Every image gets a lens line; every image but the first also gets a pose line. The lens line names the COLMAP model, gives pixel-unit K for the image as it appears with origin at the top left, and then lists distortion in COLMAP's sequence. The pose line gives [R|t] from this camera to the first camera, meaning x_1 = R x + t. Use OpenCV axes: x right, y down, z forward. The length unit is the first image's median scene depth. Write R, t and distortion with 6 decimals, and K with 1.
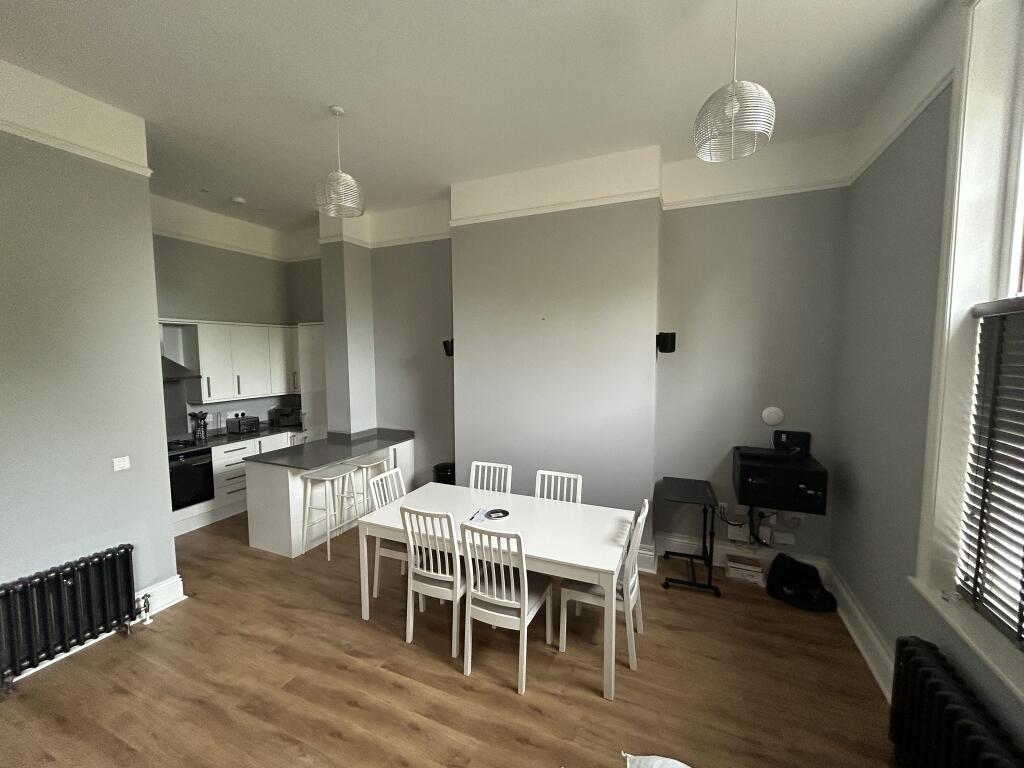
lens RADIAL K [[413.0, 0, 510.5], [0, 413.0, 385.1], [0, 0, 1]] dist [-0.000606, -0.000314]
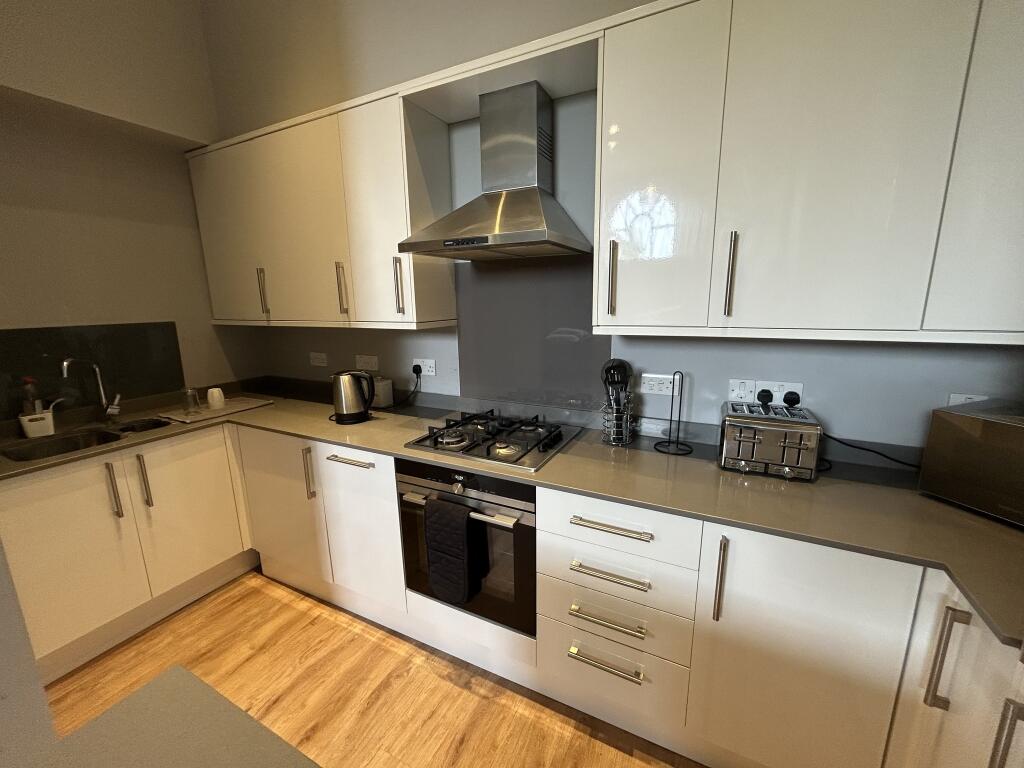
lens RADIAL K [[413.0, 0, 511.3], [0, 413.0, 381.3], [0, 0, 1]] dist [-0.000606, -0.000314]
pose [[-0.070988, 0.206893, -0.975785, -0.395246], [-0.059340, 0.975644, 0.211180, 0.016187], [0.995711, 0.072894, -0.056982, 0.866070]]
